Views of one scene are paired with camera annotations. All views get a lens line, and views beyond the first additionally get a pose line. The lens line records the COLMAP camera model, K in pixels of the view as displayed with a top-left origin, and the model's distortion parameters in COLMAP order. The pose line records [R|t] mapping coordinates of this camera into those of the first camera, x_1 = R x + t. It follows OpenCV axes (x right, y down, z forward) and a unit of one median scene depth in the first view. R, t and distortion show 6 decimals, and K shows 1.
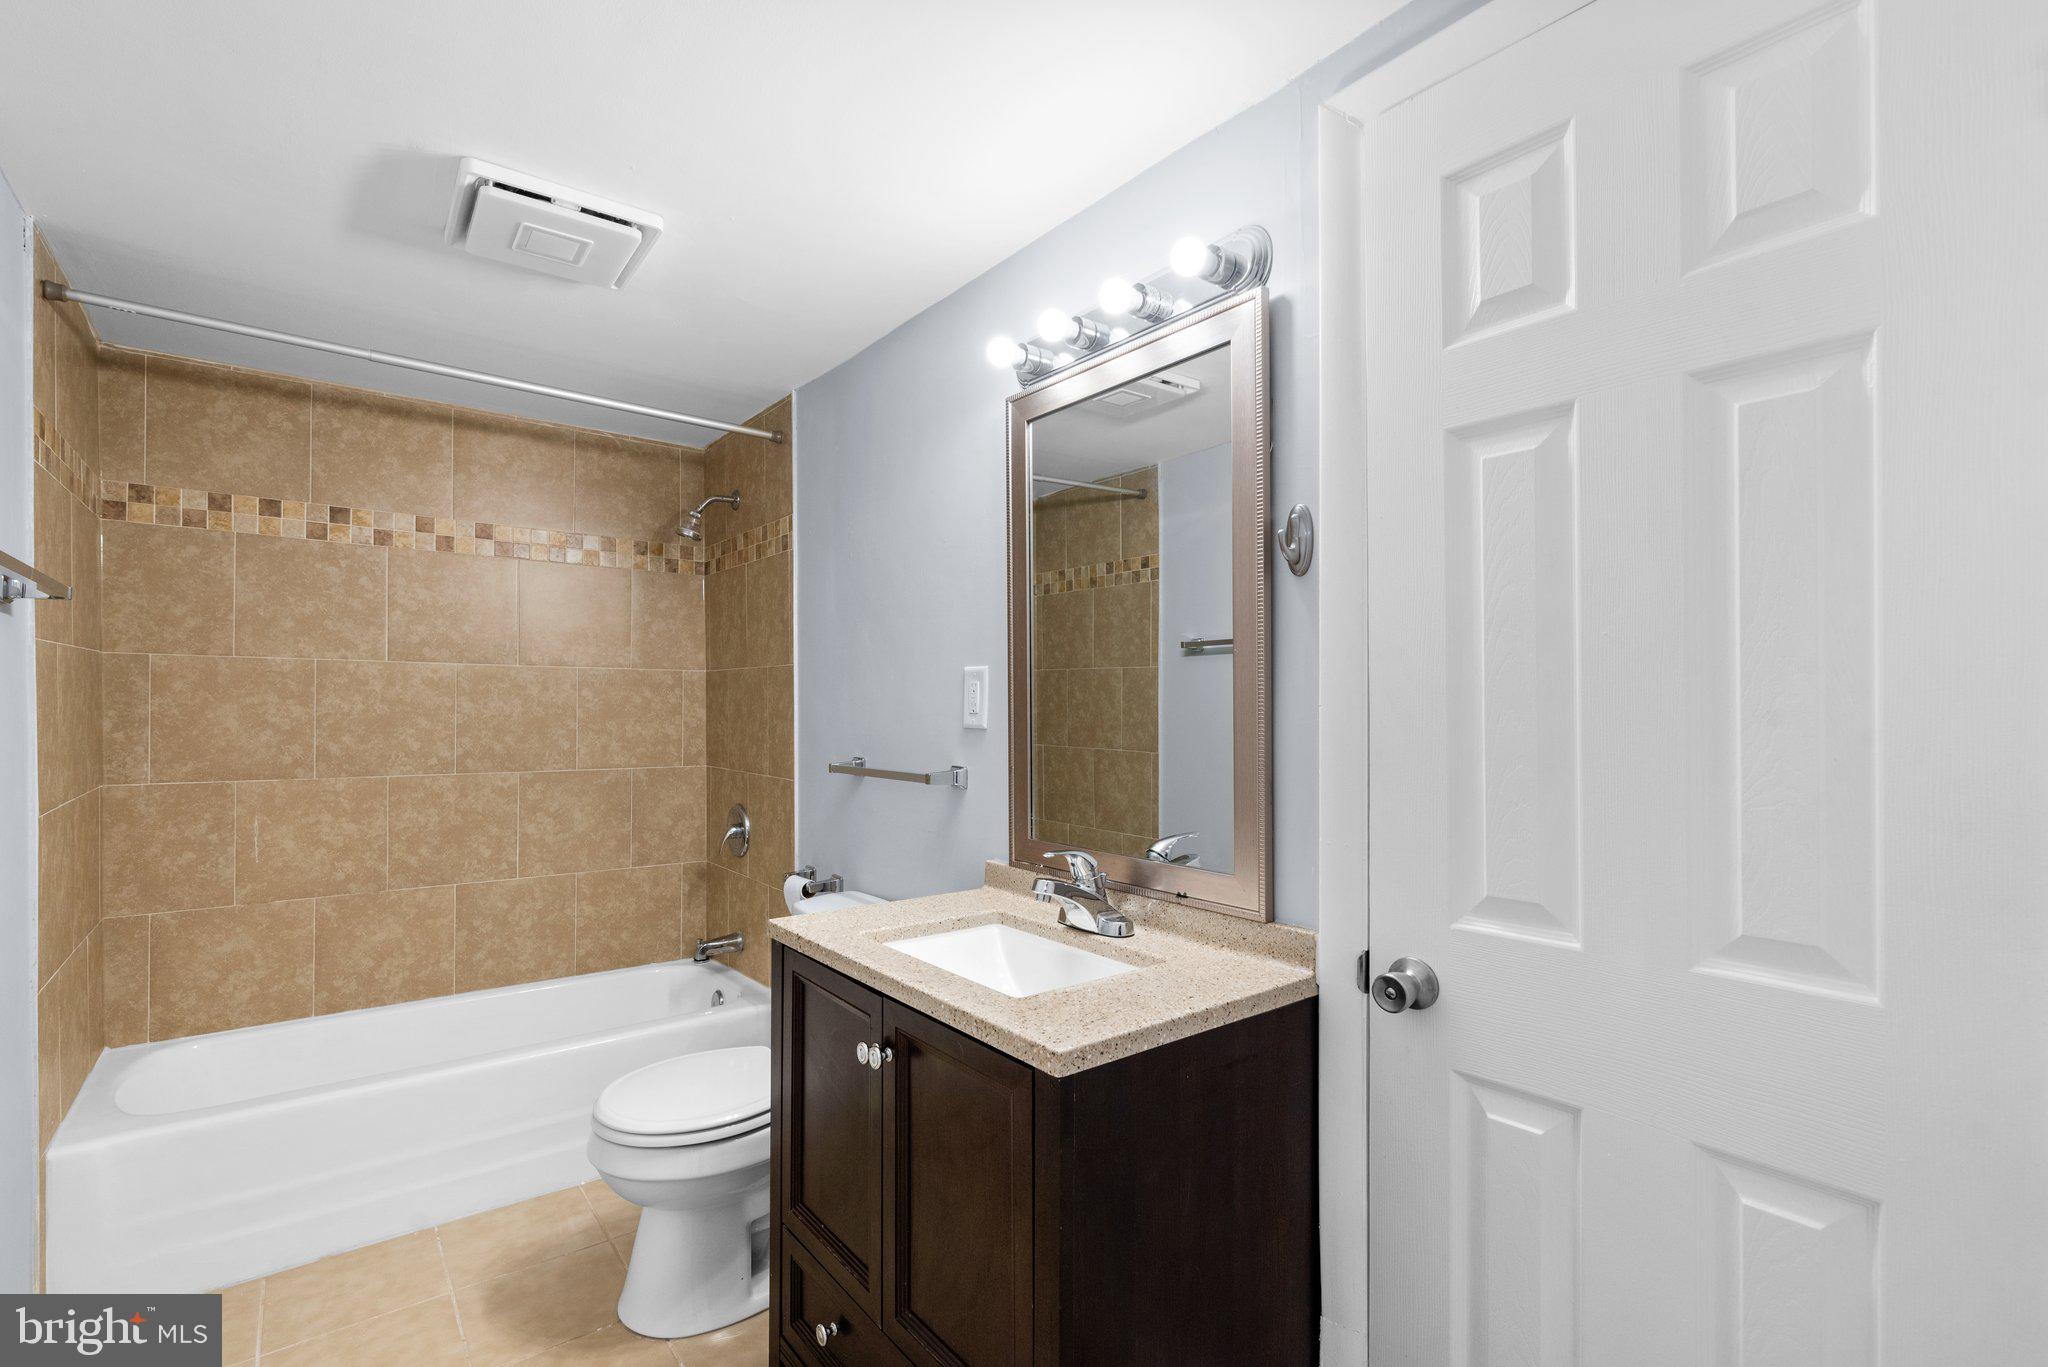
lens RADIAL K [[926.9, 0, 1025.2], [0, 926.9, 692.4], [0, 0, 1]] dist [0.004242, -0.000239]
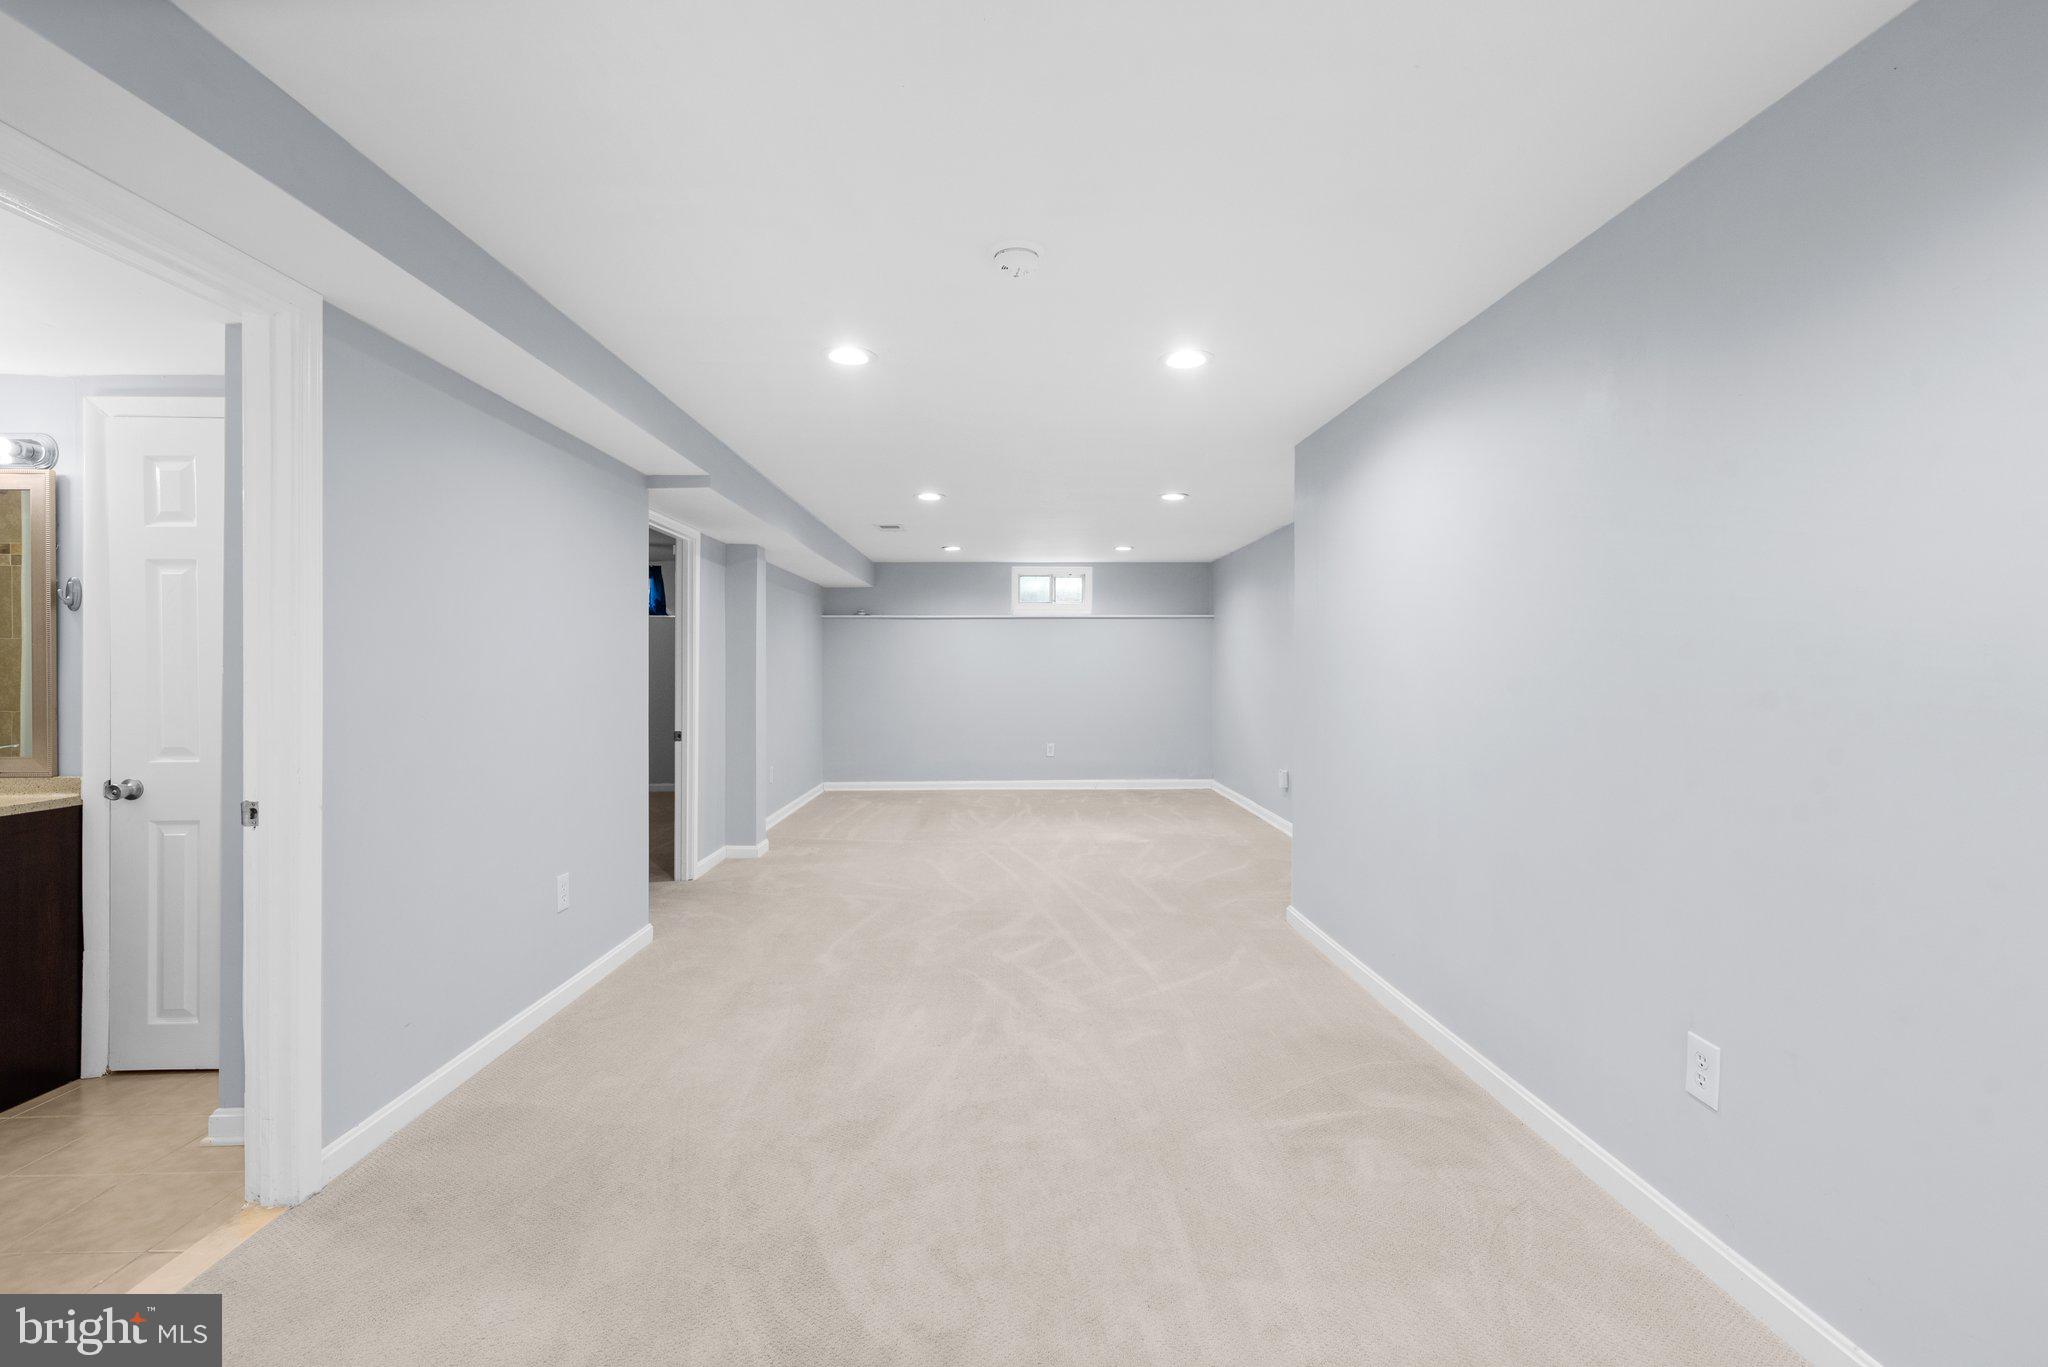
lens RADIAL K [[923.3, 0, 1024.0], [0, 923.3, 683.5], [0, 0, 1]] dist [0.001956, 0.000230]
pose [[0.598291, 0.000619, 0.801279, -0.099818], [-0.018205, 0.999752, 0.012821, -0.023955], [-0.801072, -0.022259, 0.598154, -1.991250]]
